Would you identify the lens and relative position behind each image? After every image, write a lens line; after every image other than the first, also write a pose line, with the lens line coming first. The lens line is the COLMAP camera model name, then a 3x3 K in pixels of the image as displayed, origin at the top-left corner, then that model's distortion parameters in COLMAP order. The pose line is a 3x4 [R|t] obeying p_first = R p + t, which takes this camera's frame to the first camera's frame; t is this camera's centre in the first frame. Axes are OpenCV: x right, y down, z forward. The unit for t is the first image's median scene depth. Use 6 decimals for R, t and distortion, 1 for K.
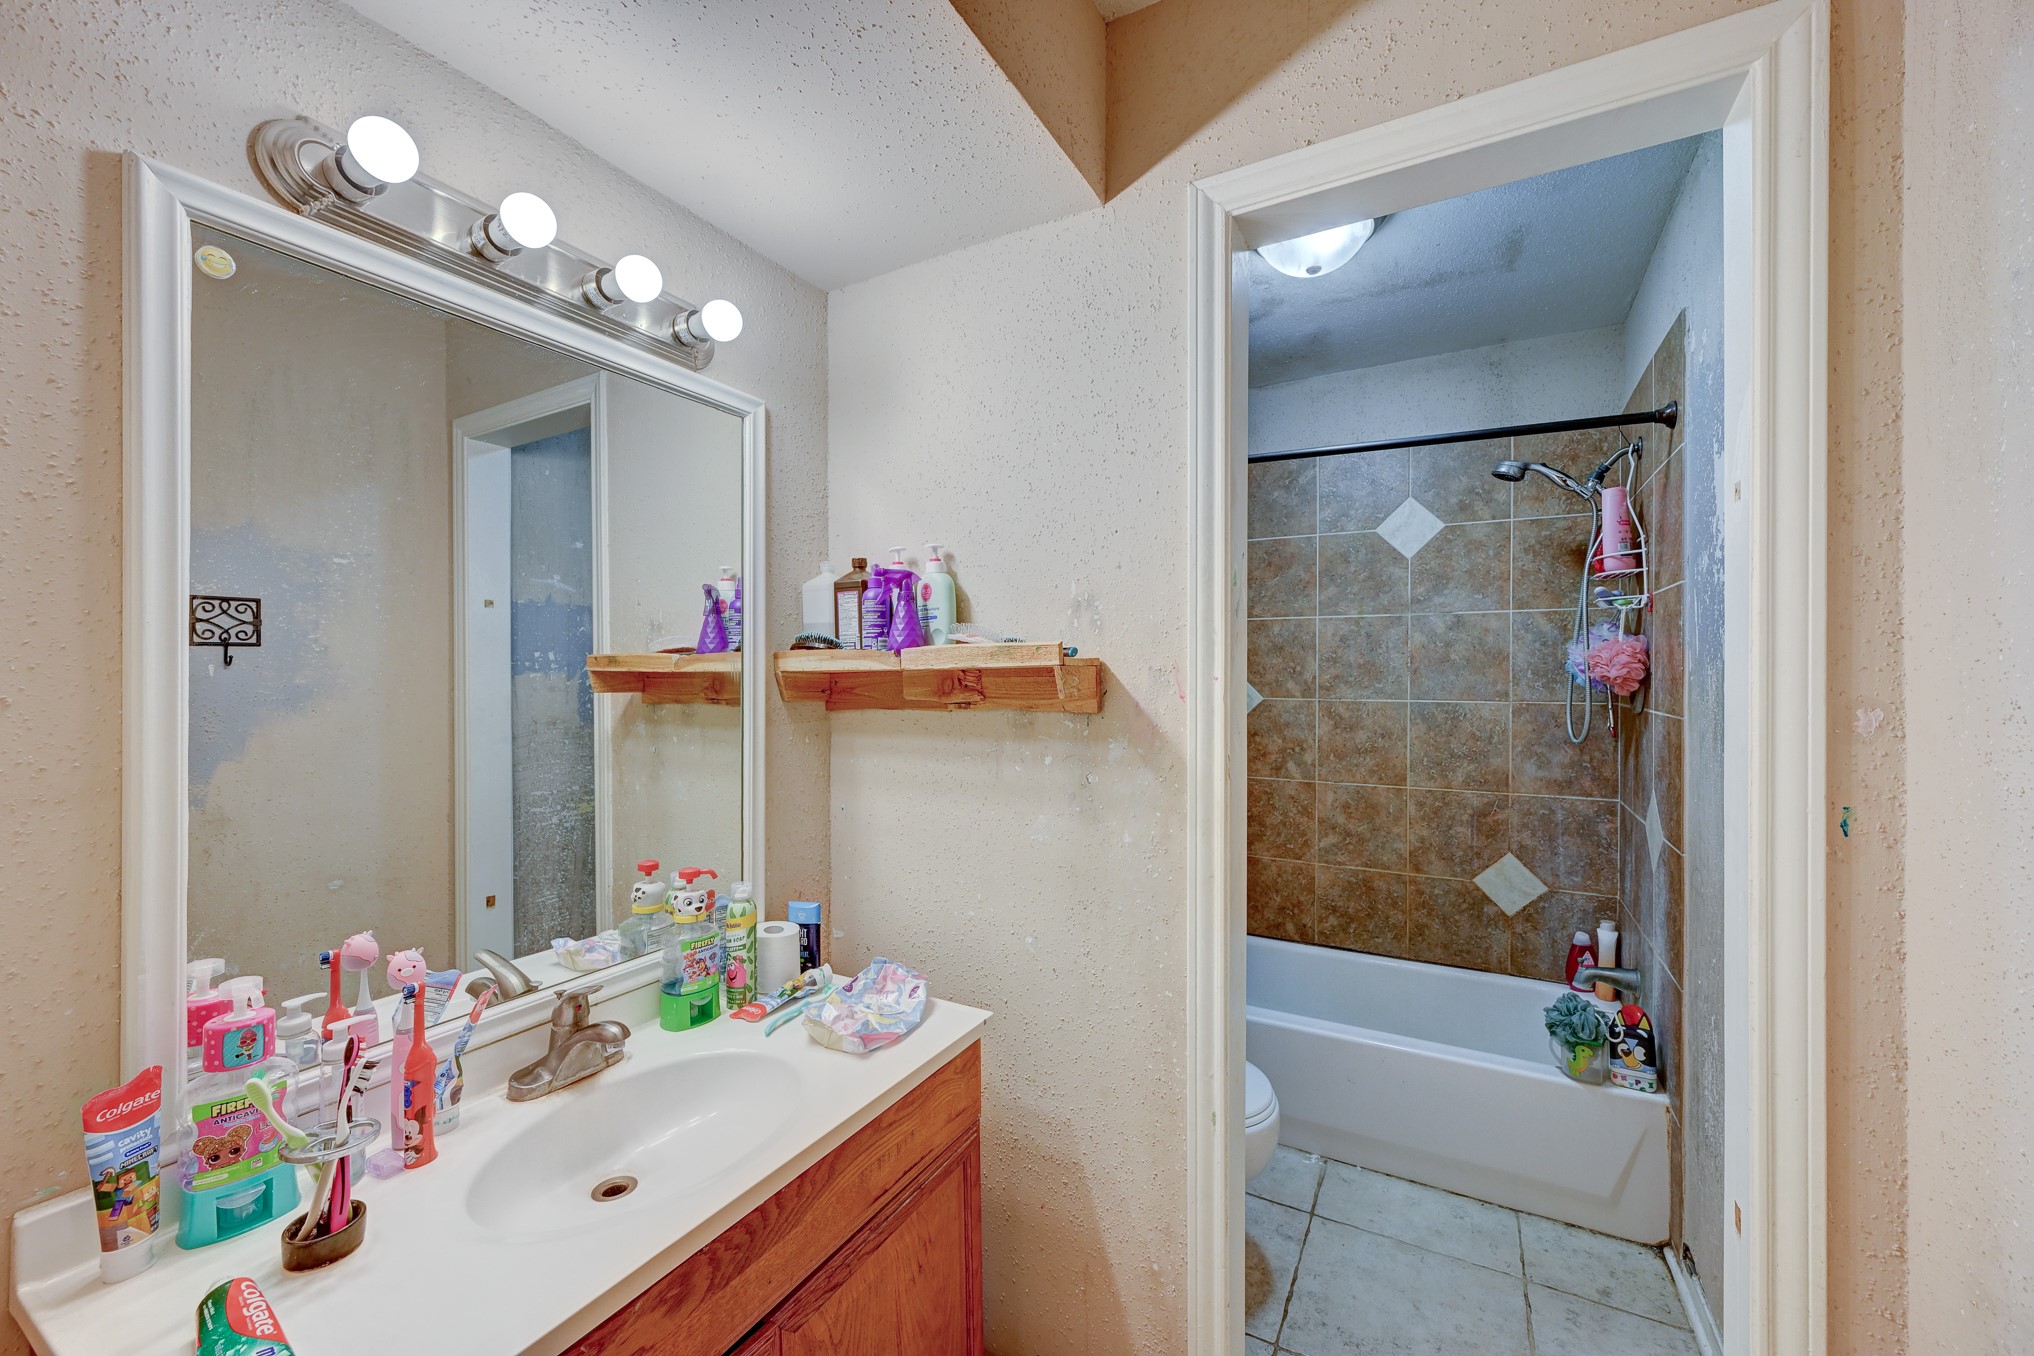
lens RADIAL K [[794.3, 0, 1017.4], [0, 794.3, 674.9], [0, 0, 1]] dist [0.001179, -0.000430]
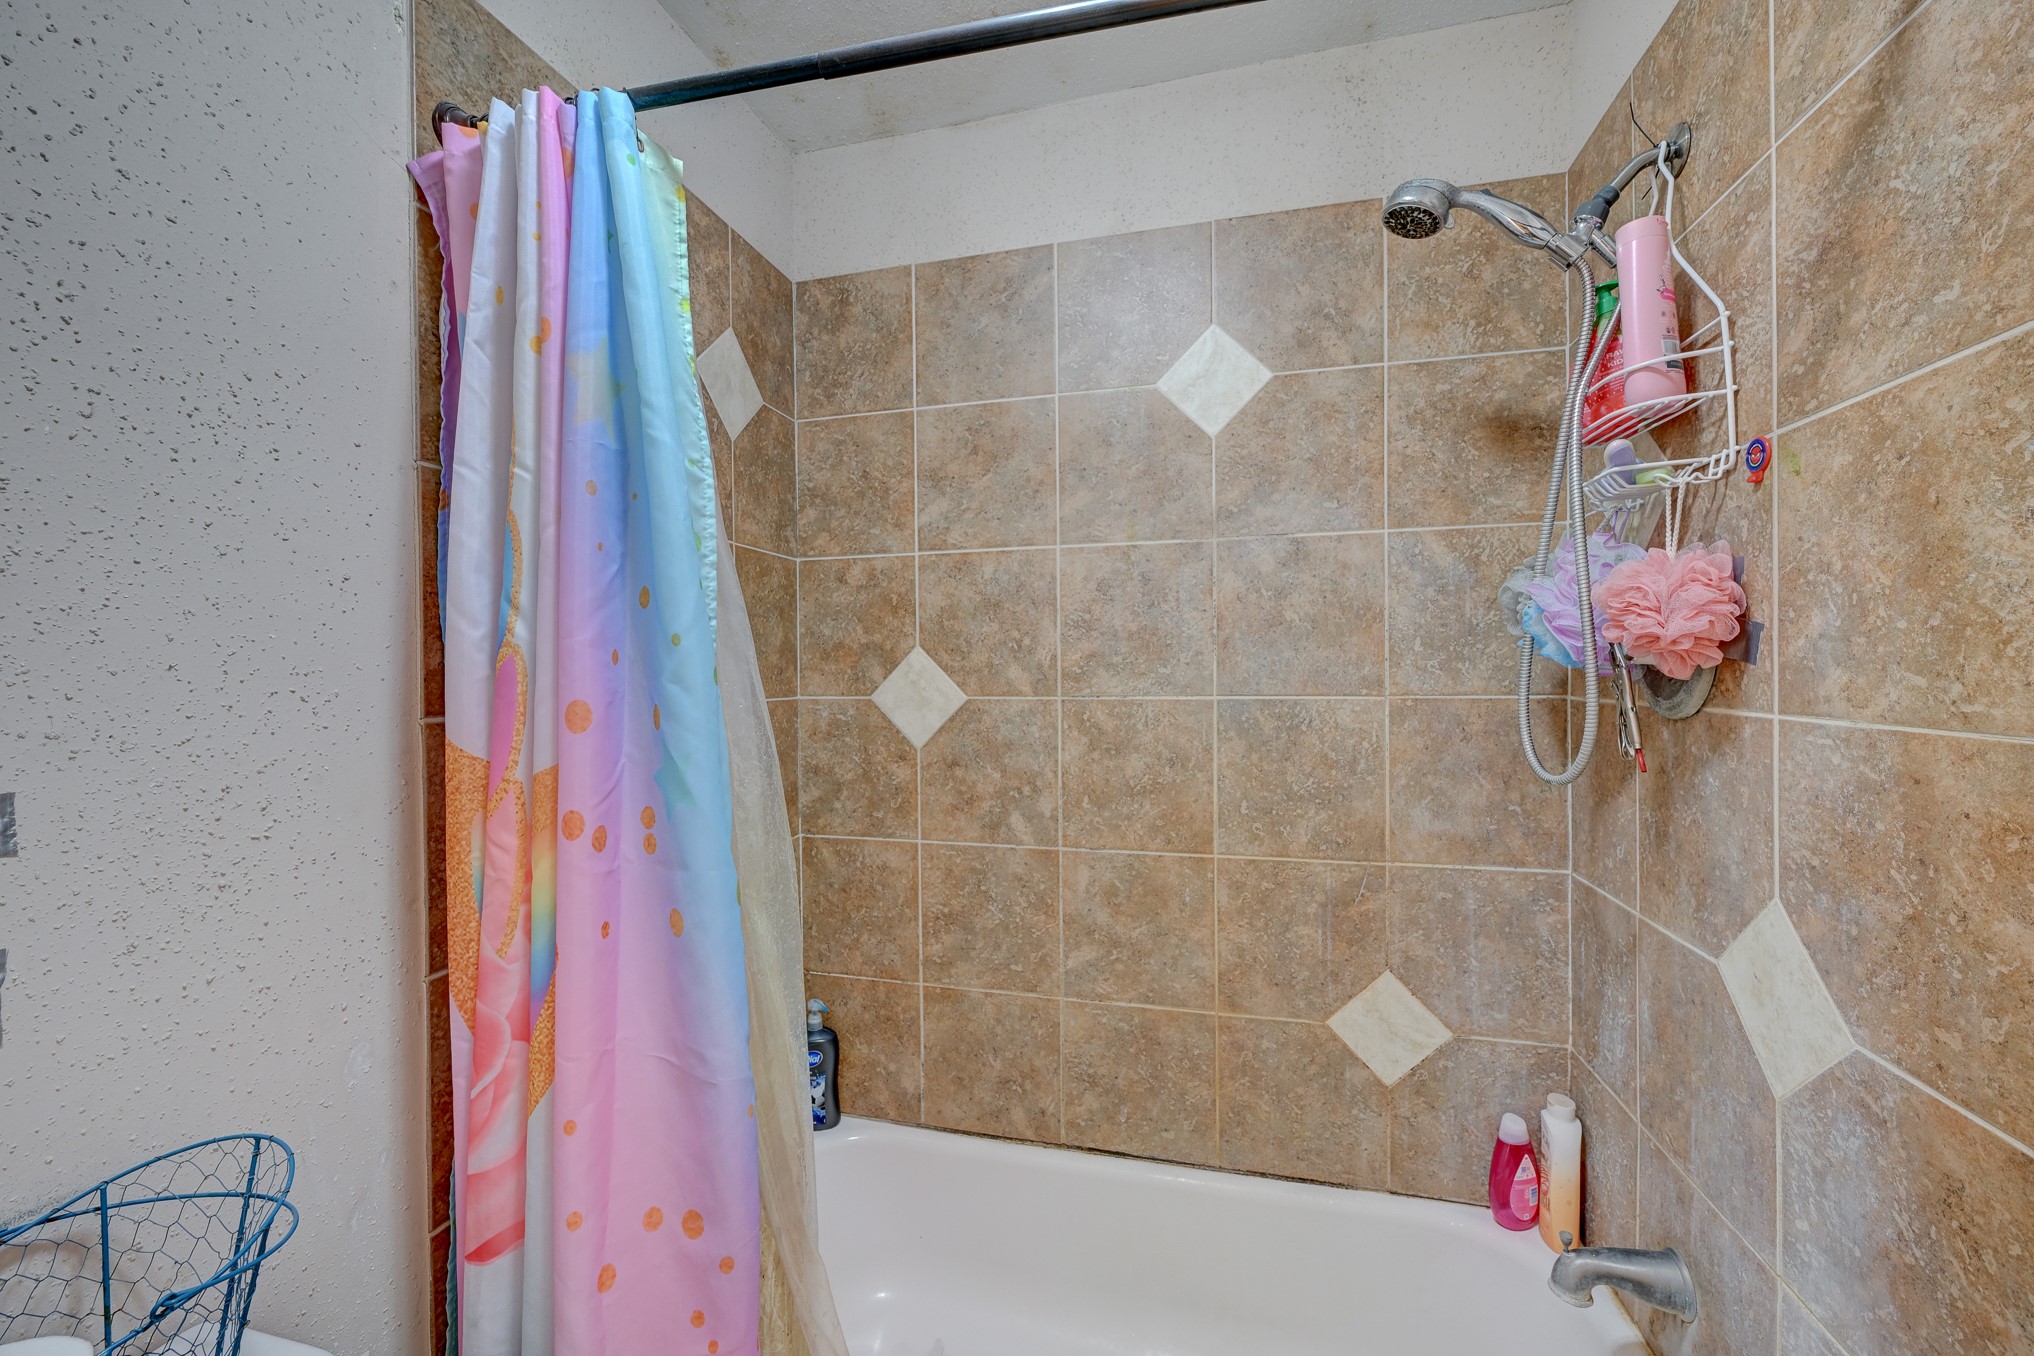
lens RADIAL K [[794.3, 0, 1020.4], [0, 794.3, 673.4], [0, 0, 1]] dist [0.001179, -0.000430]
pose [[0.965866, -0.010764, 0.258820, 0.226087], [0.010816, 0.999941, 0.001225, 0.014043], [-0.258818, 0.001616, 0.965925, 0.515911]]
